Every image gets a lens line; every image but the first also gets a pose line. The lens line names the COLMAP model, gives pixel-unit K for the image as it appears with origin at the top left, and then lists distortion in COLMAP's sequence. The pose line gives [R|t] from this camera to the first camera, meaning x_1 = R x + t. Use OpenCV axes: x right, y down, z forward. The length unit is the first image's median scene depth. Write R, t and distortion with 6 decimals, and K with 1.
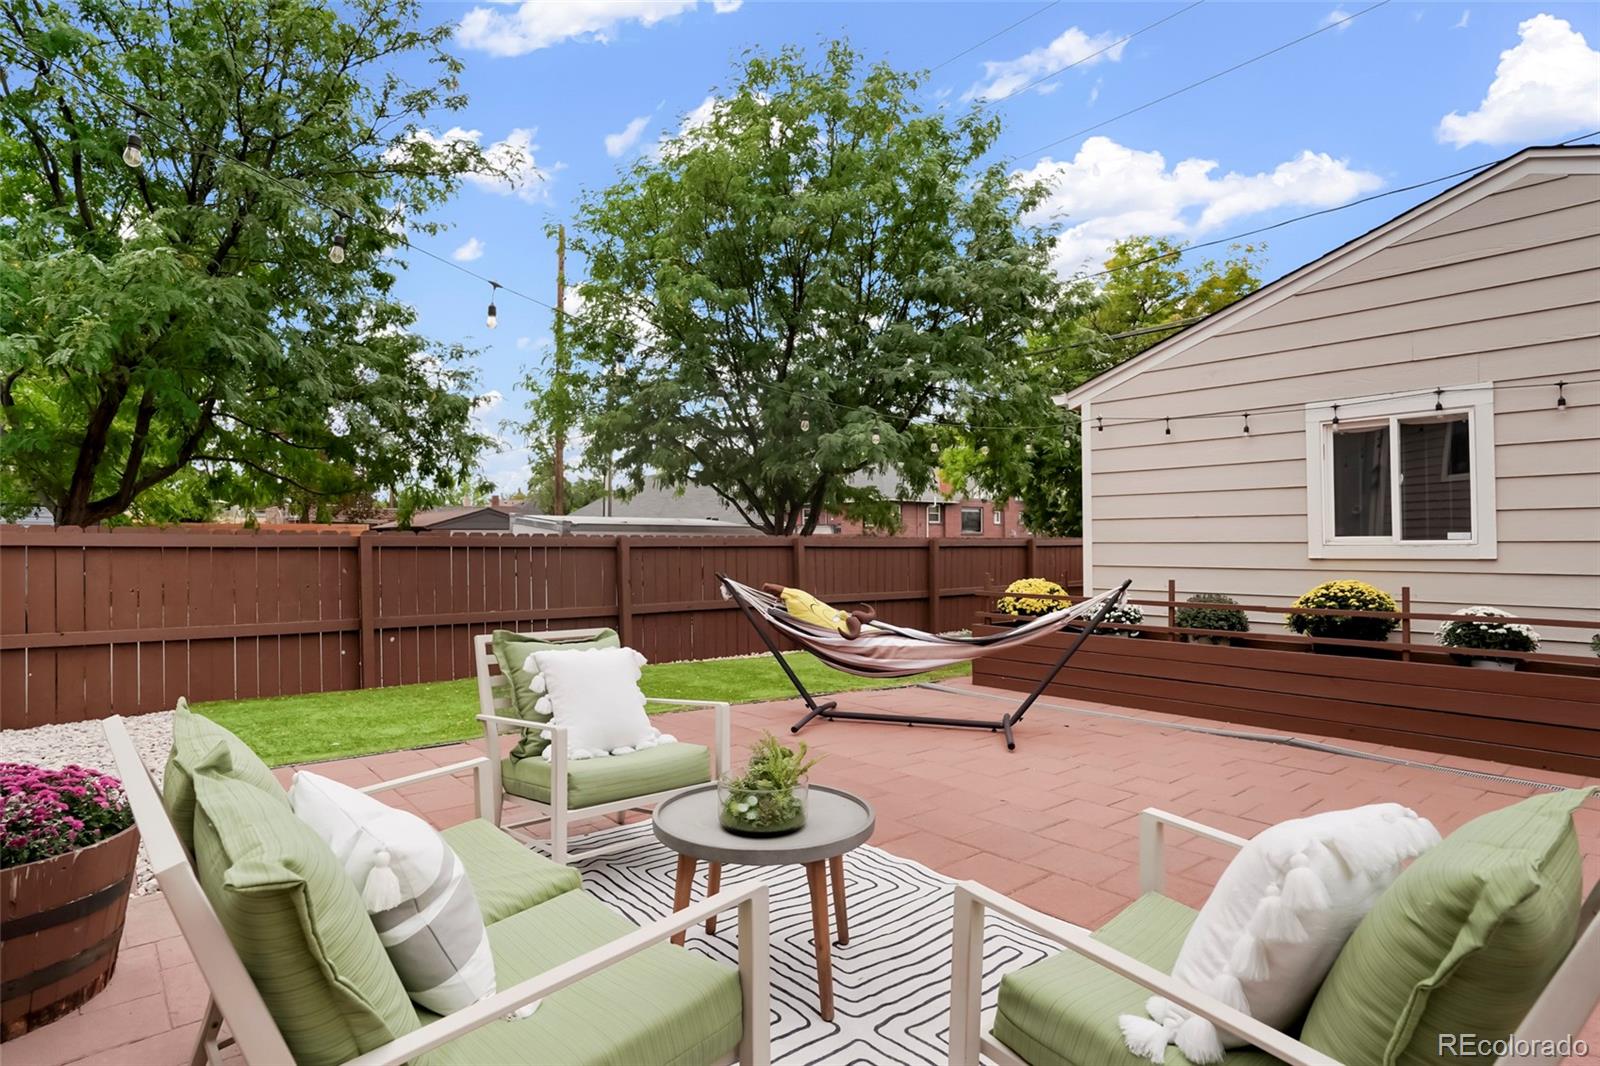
lens RADIAL K [[904.9, 0, 800.0], [0, 904.9, 533.0], [0, 0, 1]] dist [0.002295, 0.000189]
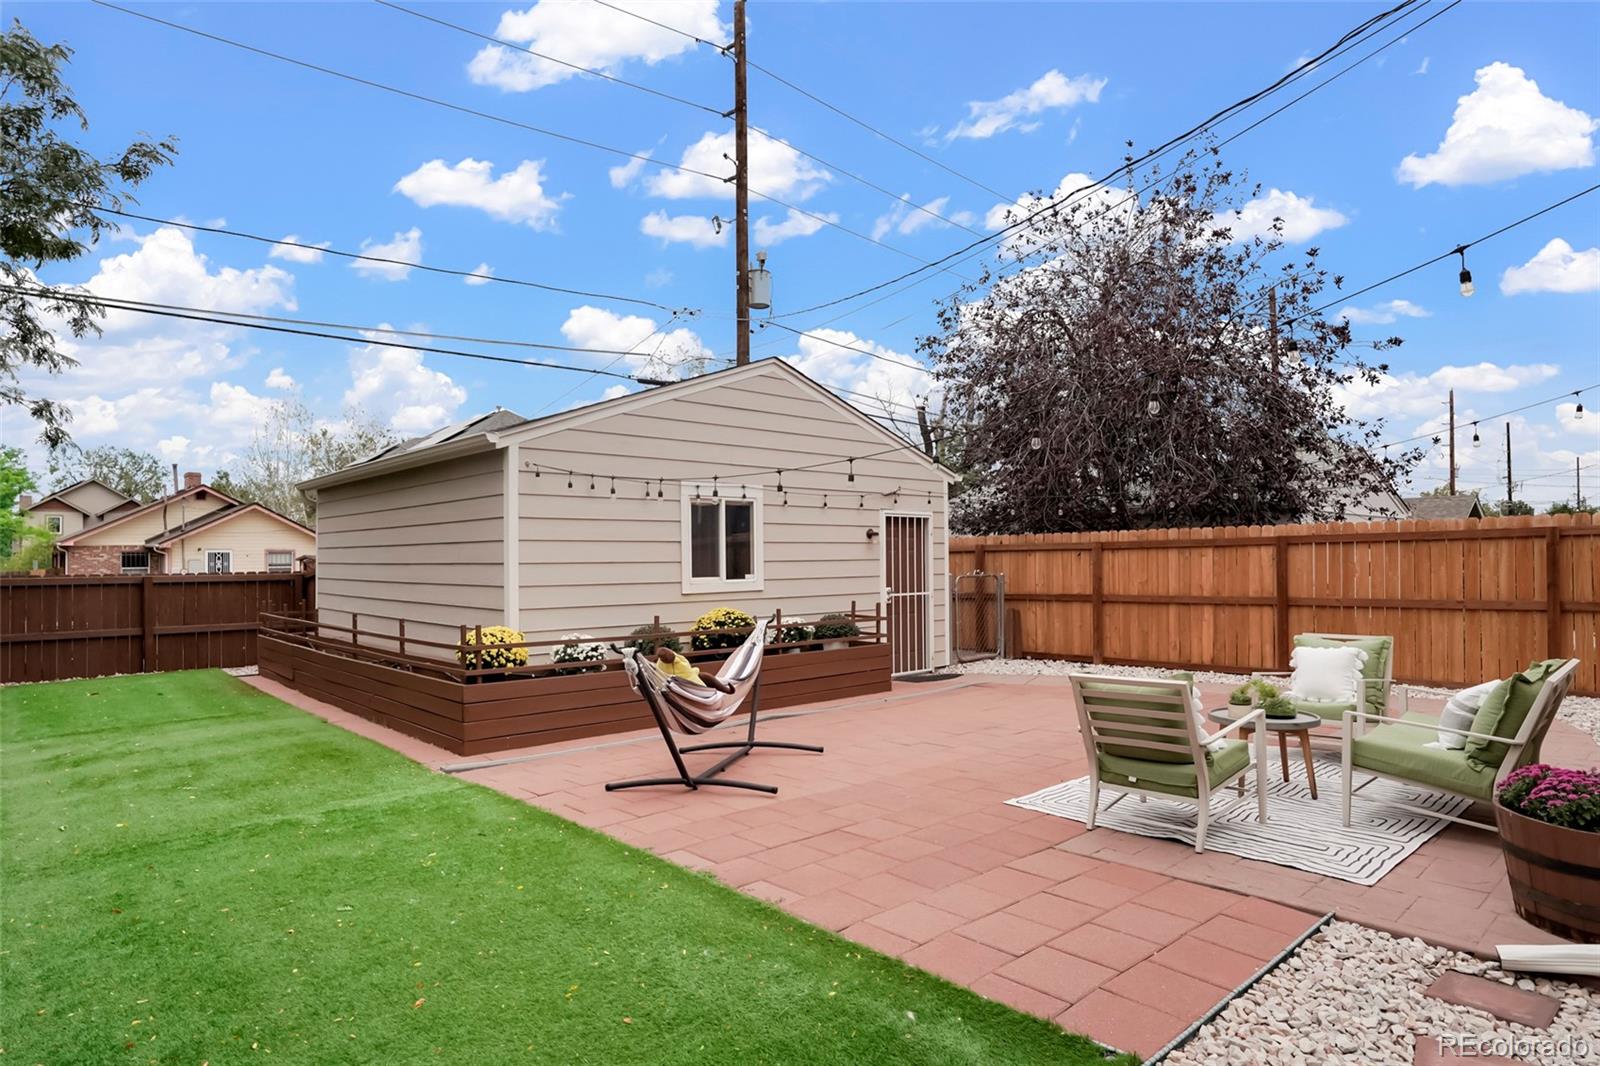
lens RADIAL K [[901.9, 0, 800.0], [0, 901.9, 533.0], [0, 0, 1]] dist [-0.003728, -0.000444]
pose [[-0.040881, 0.024613, 0.998861, -0.867873], [-0.004601, 0.999681, -0.024821, -0.031612], [-0.999153, -0.005611, -0.040755, 0.923168]]
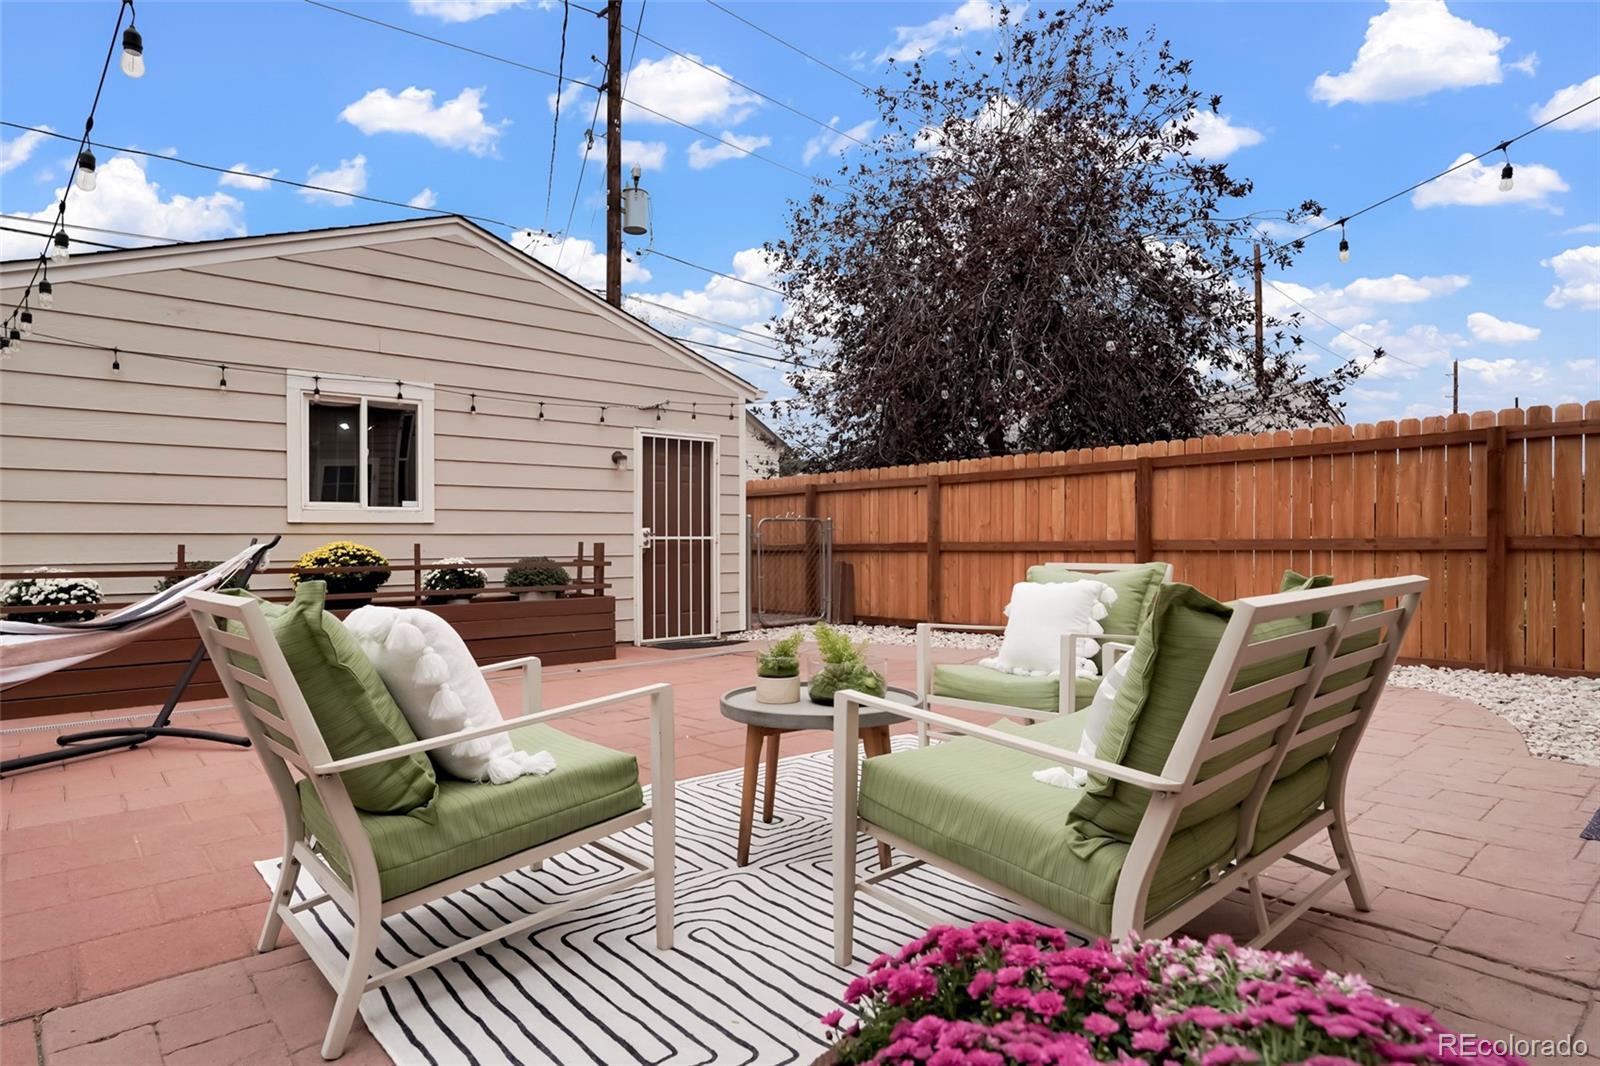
lens RADIAL K [[874.3, 0, 800.0], [0, 874.3, 533.0], [0, 0, 1]] dist [-0.015744, 0.001166]
pose [[-0.012699, 0.004941, 0.999907, -0.444145], [-0.010493, 0.999932, -0.005074, 0.041870], [-0.999864, -0.010557, -0.012646, 0.463739]]
